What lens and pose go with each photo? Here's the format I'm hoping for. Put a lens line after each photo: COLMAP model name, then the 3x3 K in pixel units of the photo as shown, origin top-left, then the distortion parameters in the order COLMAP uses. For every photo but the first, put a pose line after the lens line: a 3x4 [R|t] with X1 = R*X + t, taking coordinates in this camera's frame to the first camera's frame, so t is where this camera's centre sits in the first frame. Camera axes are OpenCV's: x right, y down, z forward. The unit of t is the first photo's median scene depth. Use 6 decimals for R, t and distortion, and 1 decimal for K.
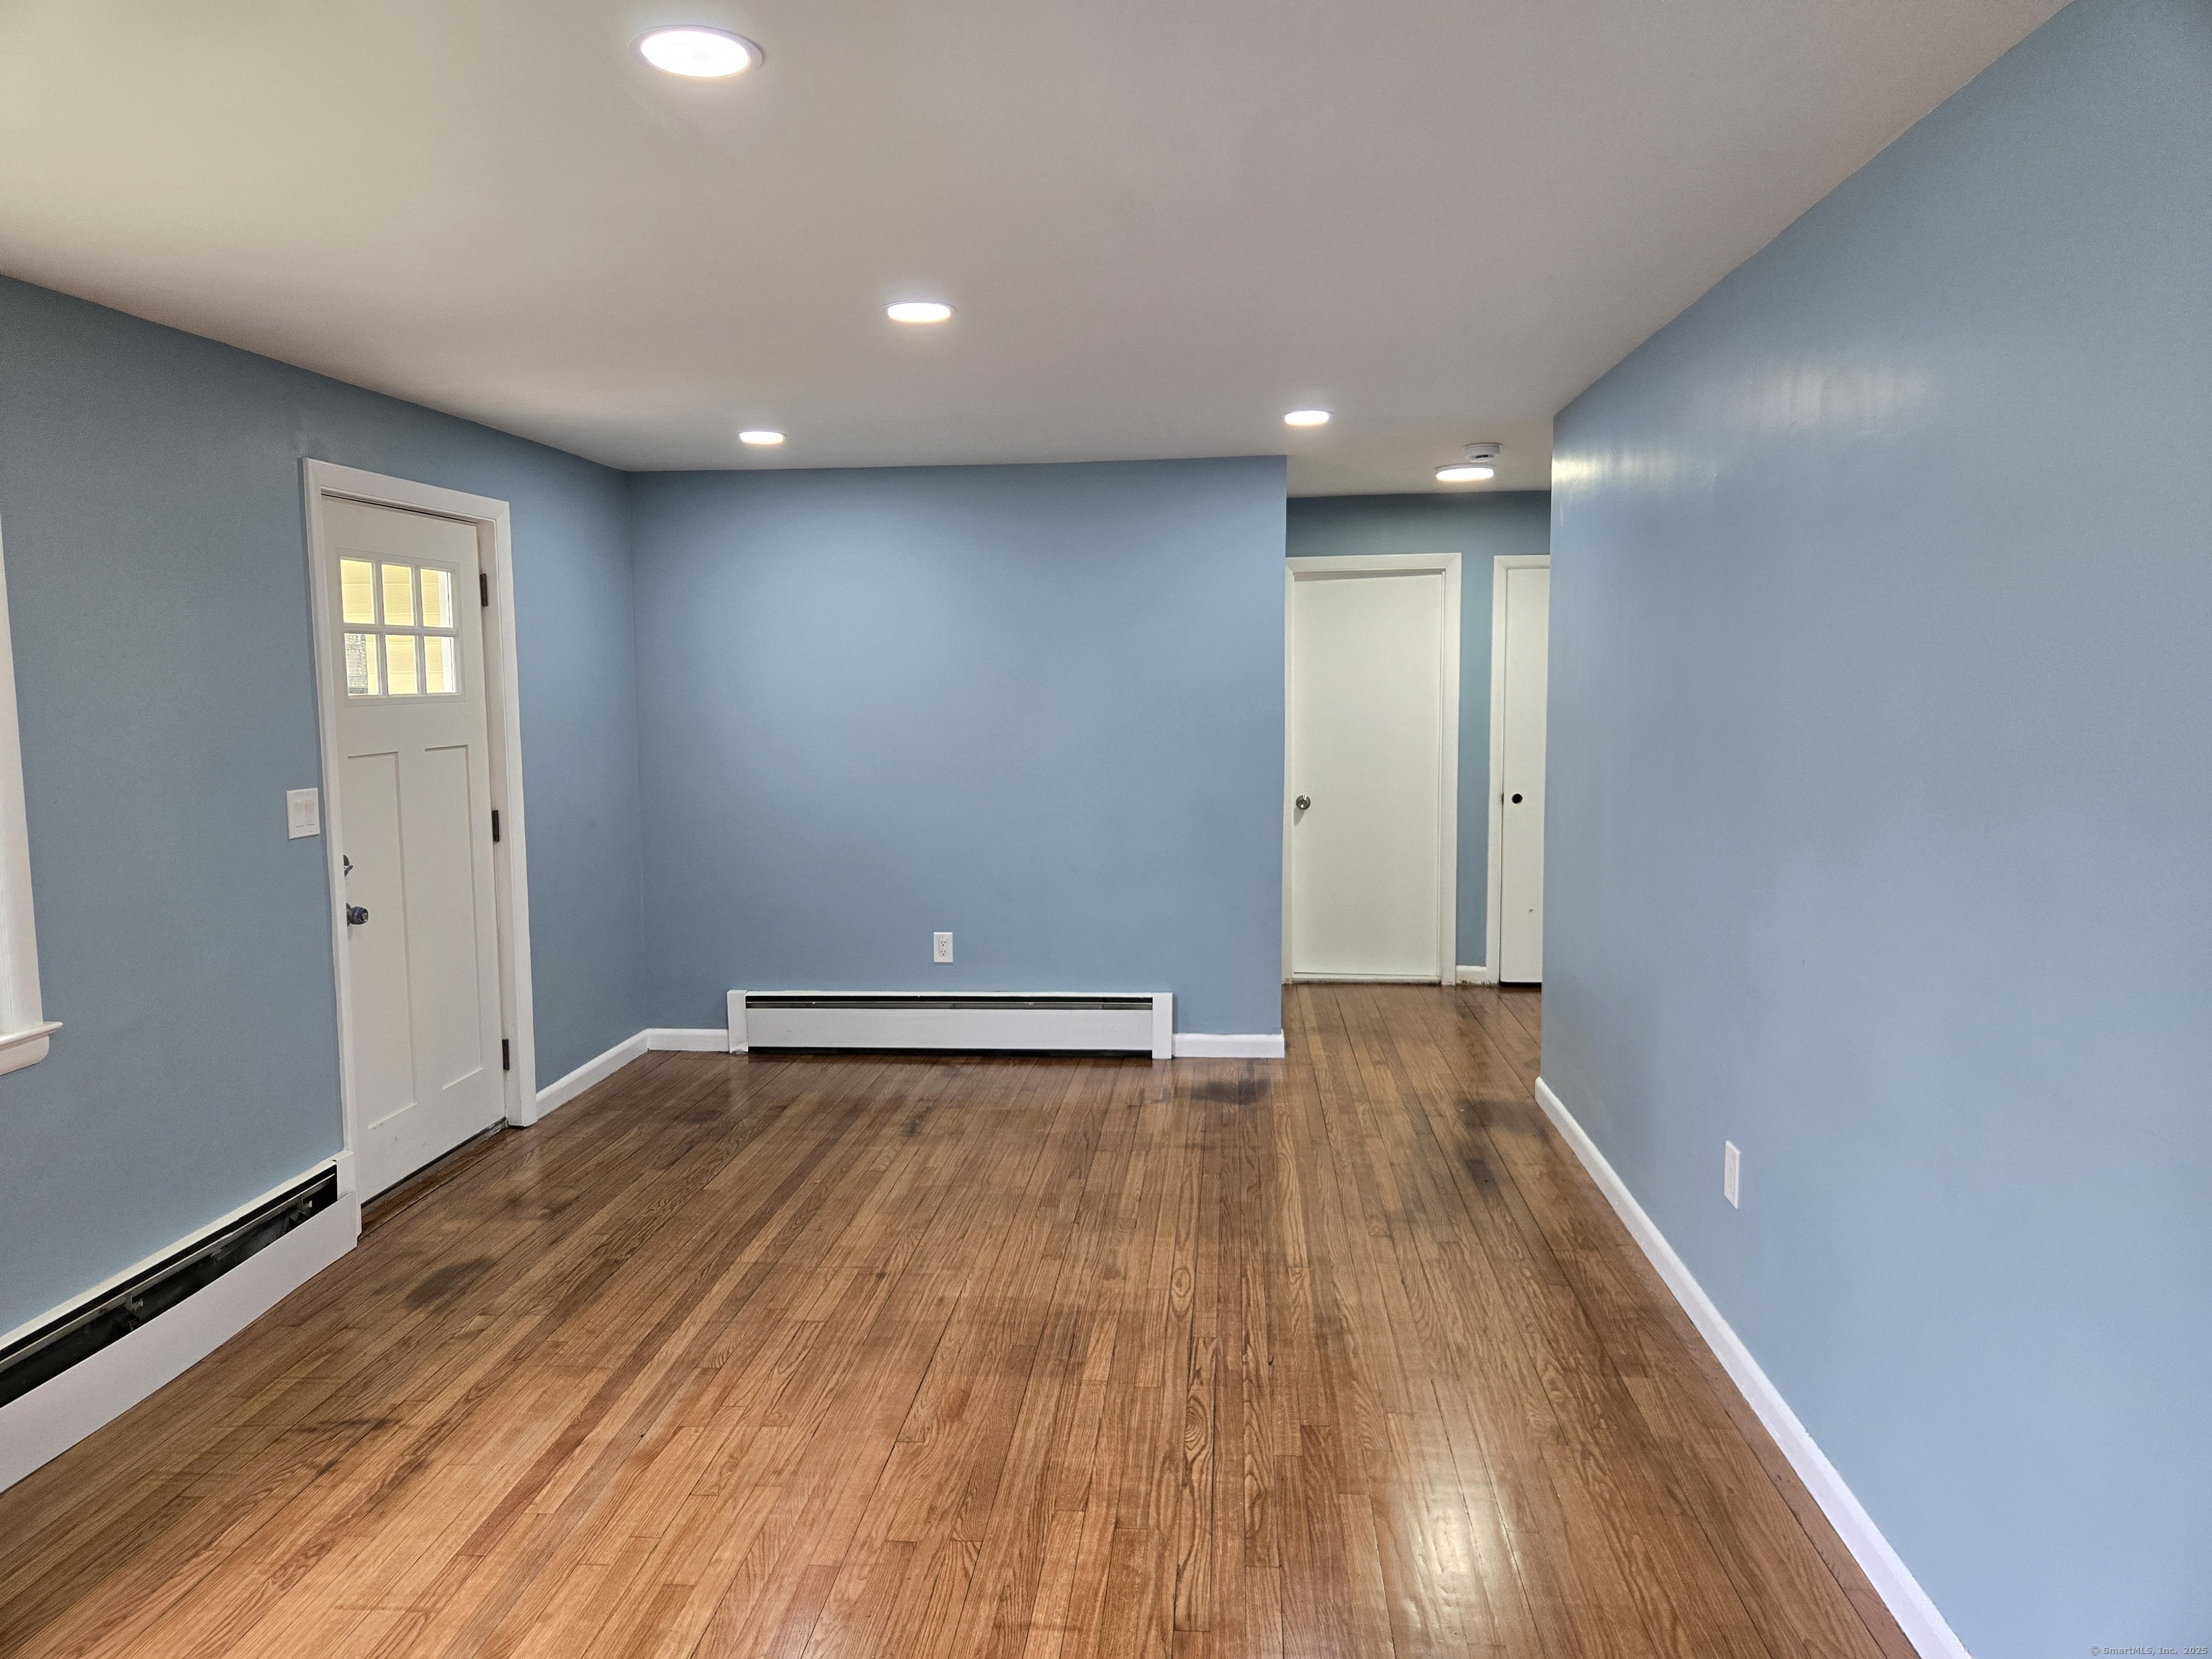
lens RADIAL K [[1389.5, 0, 1108.9], [0, 1389.5, 811.6], [0, 0, 1]] dist [0.064999, -0.044010]
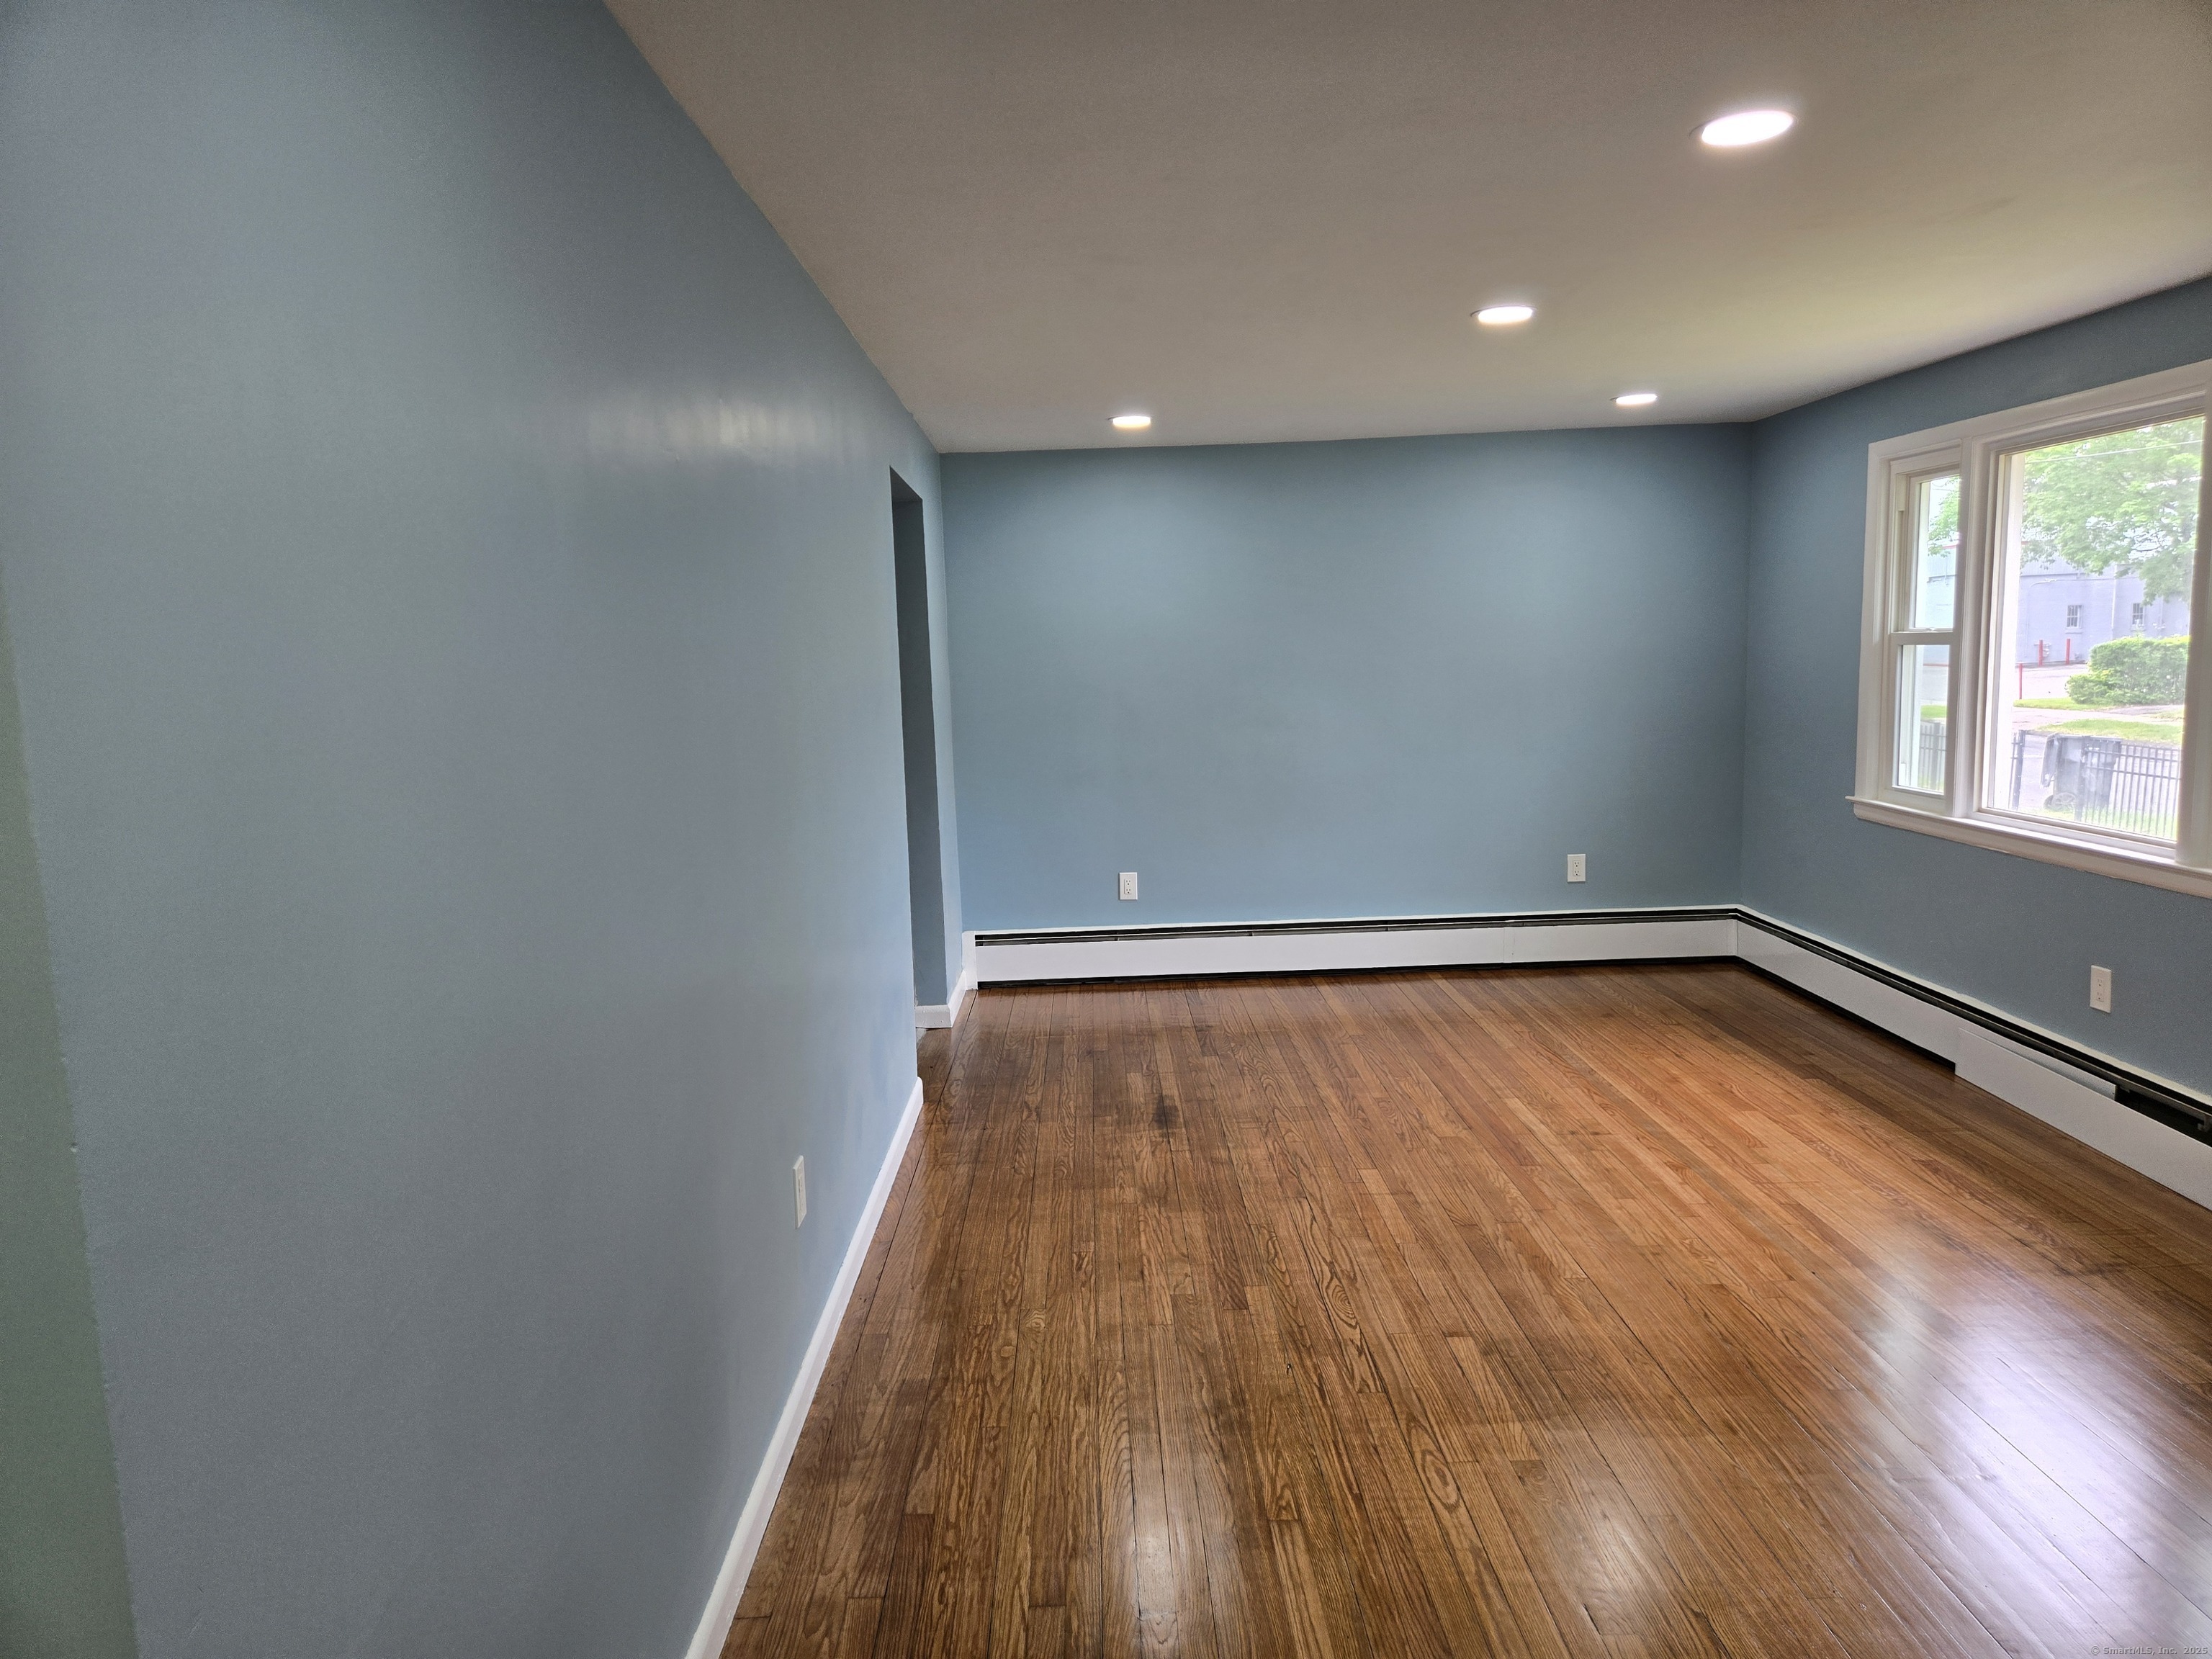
lens RADIAL K [[1389.5, 0, 1108.9], [0, 1389.5, 811.6], [0, 0, 1]] dist [0.064999, -0.044010]
pose [[-0.993089, 0.055500, -0.103409, 0.315770], [0.030951, 0.973777, 0.225388, -0.188083], [0.113207, 0.220630, -0.968766, 1.837516]]
